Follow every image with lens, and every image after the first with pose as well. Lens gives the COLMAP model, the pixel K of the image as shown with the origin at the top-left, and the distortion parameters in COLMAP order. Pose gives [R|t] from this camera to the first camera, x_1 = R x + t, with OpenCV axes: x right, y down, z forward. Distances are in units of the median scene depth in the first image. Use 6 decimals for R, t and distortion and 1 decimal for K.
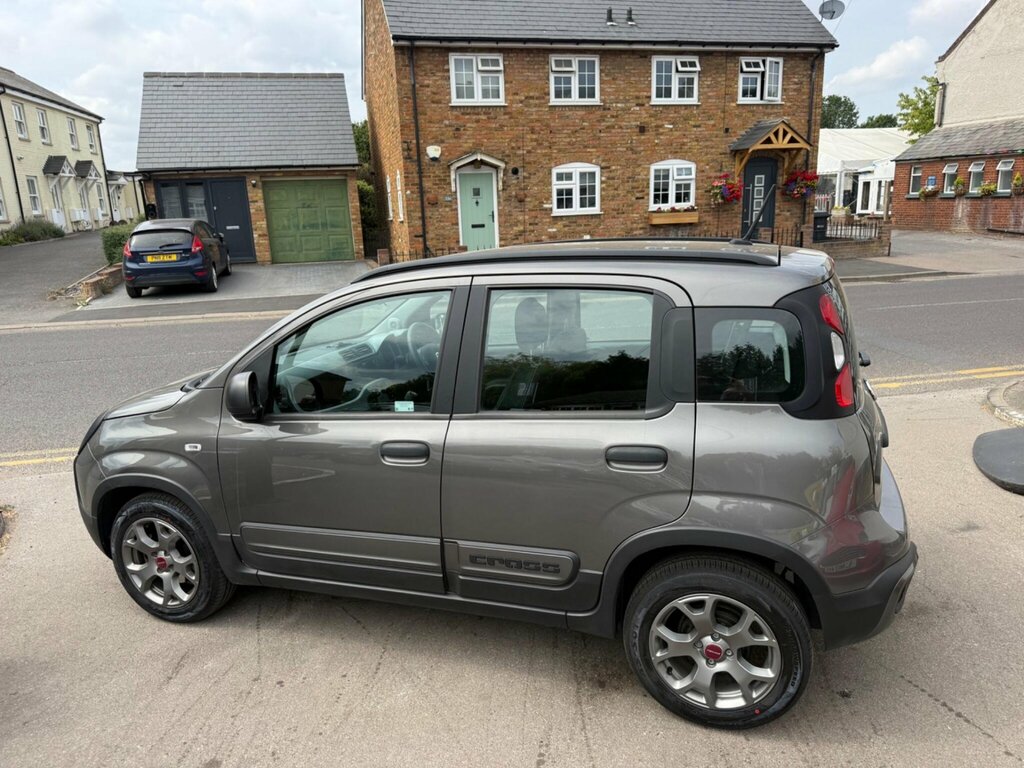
lens RADIAL K [[752.5, 0, 510.7], [0, 752.5, 383.0], [0, 0, 1]] dist [0.008233, -0.012390]
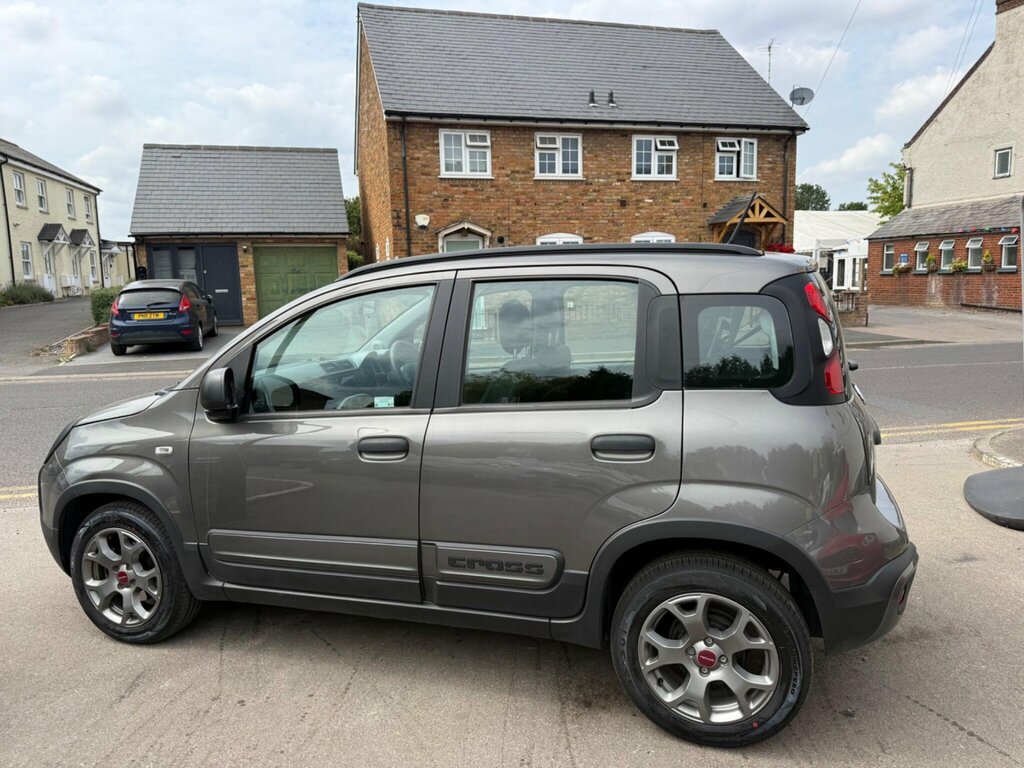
lens RADIAL K [[744.2, 0, 503.4], [0, 744.2, 369.3], [0, 0, 1]] dist [0.063065, -0.095833]
pose [[0.999847, 0.013143, 0.011549, 0.000086], [-0.011655, 0.992631, -0.120617, 0.017282], [-0.013050, 0.120464, 0.992632, 0.004904]]
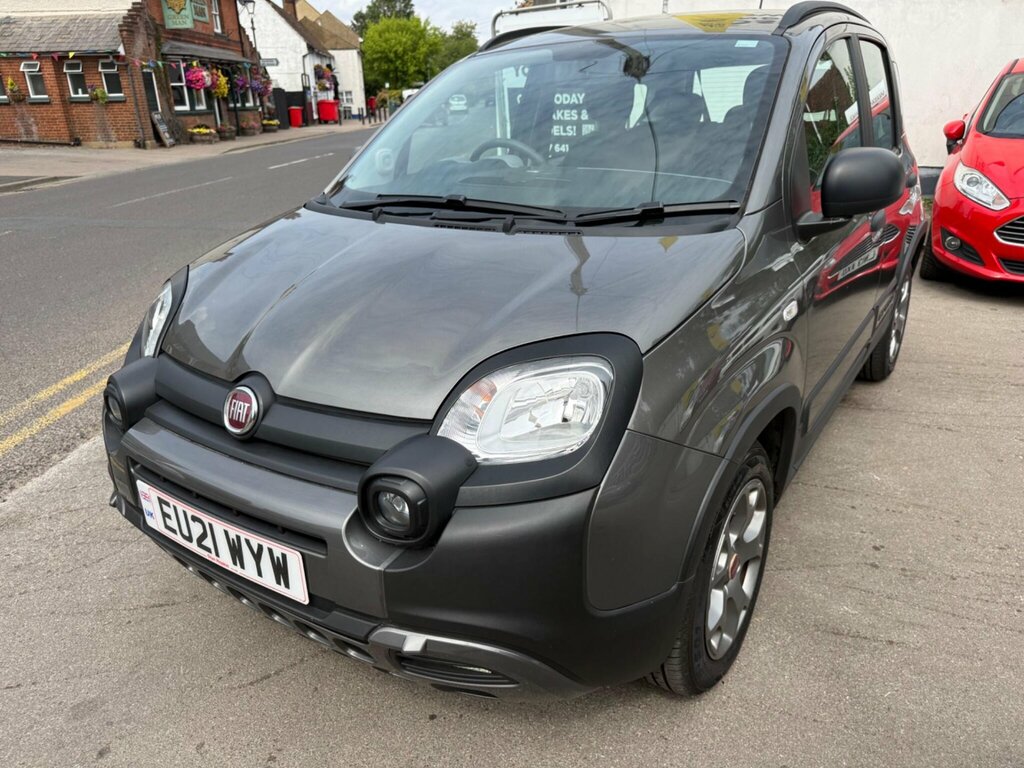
lens RADIAL K [[751.6, 0, 517.9], [0, 751.6, 387.0], [0, 0, 1]] dist [0.000595, -0.004199]
pose [[0.243525, -0.316245, 0.916889, -0.187483], [0.235047, 0.936411, 0.260550, -0.010496], [-0.940983, 0.152062, 0.302372, 0.192472]]
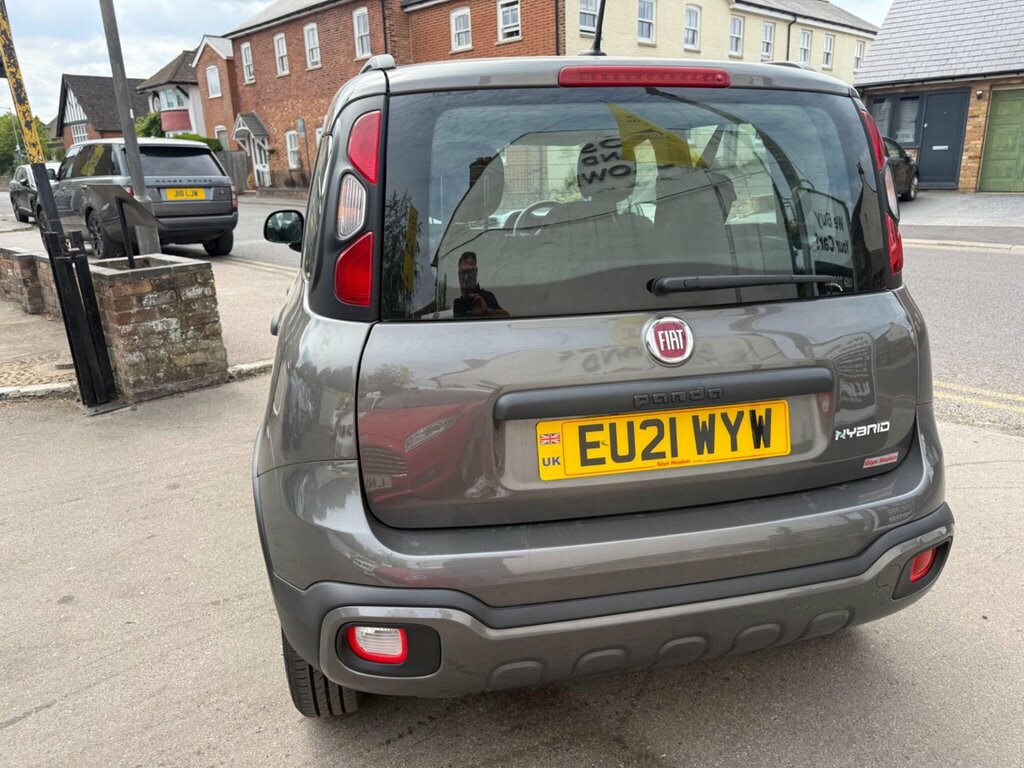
lens RADIAL K [[752.0, 0, 502.7], [0, 752.0, 391.7], [0, 0, 1]] dist [0.012604, -0.015769]
pose [[0.535797, 0.259480, -0.803487, 0.149790], [-0.184039, 0.964618, 0.188791, -0.004876], [0.824045, 0.046719, 0.564594, 0.106290]]
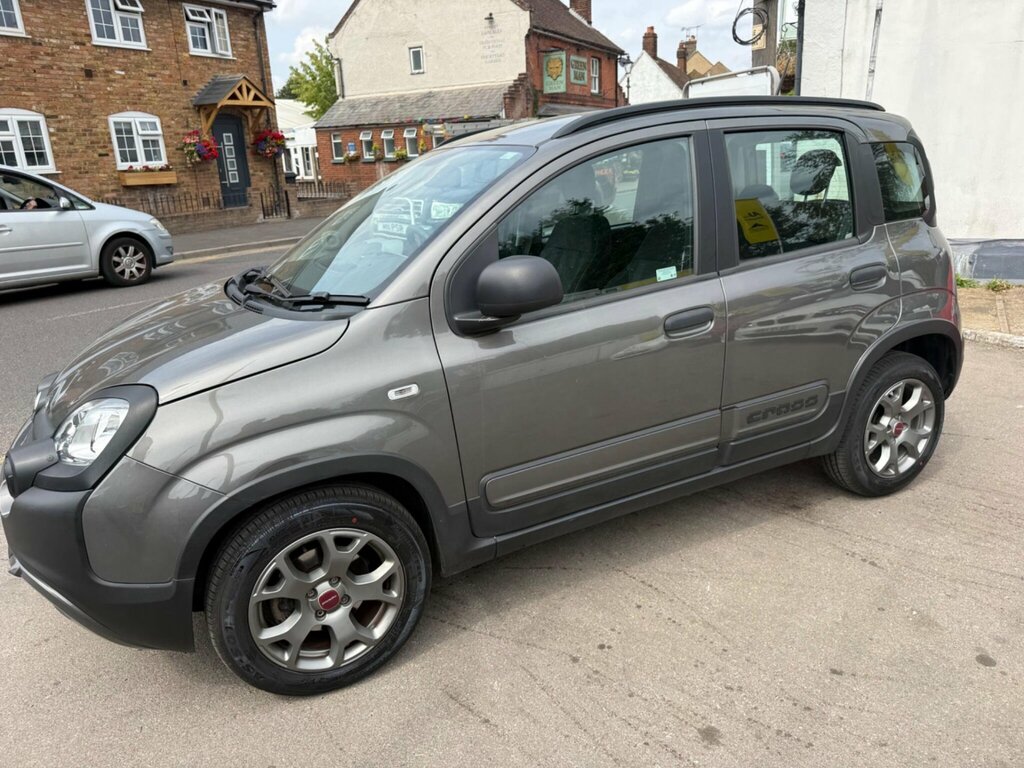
lens RADIAL K [[753.3, 0, 514.4], [0, 753.3, 383.5], [0, 0, 1]] dist [-0.000926, -0.003704]
pose [[0.689442, -0.200409, 0.696065, -0.149423], [0.183176, 0.977966, 0.100141, 0.005935], [-0.700797, 0.058461, 0.710961, 0.084823]]
